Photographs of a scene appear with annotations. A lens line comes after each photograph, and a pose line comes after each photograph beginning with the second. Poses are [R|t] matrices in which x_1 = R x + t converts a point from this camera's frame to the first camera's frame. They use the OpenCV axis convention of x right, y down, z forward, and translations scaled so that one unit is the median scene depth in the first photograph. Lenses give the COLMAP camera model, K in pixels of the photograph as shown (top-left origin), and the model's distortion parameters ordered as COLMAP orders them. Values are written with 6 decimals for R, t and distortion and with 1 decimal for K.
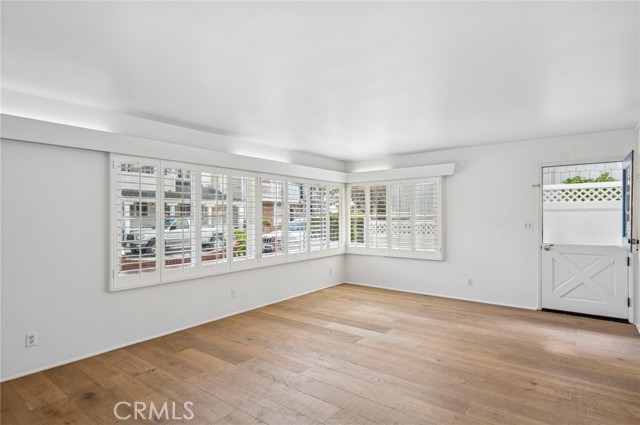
lens RADIAL K [[346.9, 0, 323.5], [0, 346.9, 217.5], [0, 0, 1]] dist [0.020353, -0.000007]
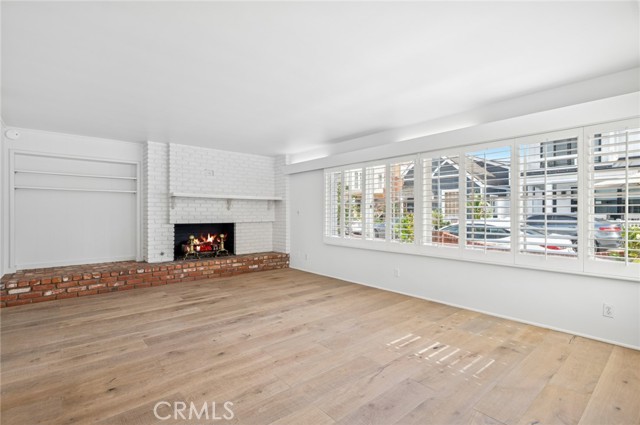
lens RADIAL K [[302.9, 0, 321.8], [0, 302.9, 214.9], [0, 0, 1]] dist [0.009635, -0.000893]
pose [[-0.192943, 0.012580, -0.981129, 0.735664], [-0.010840, 0.999829, 0.014952, 0.028424], [0.981150, 0.013521, -0.192774, 0.988724]]
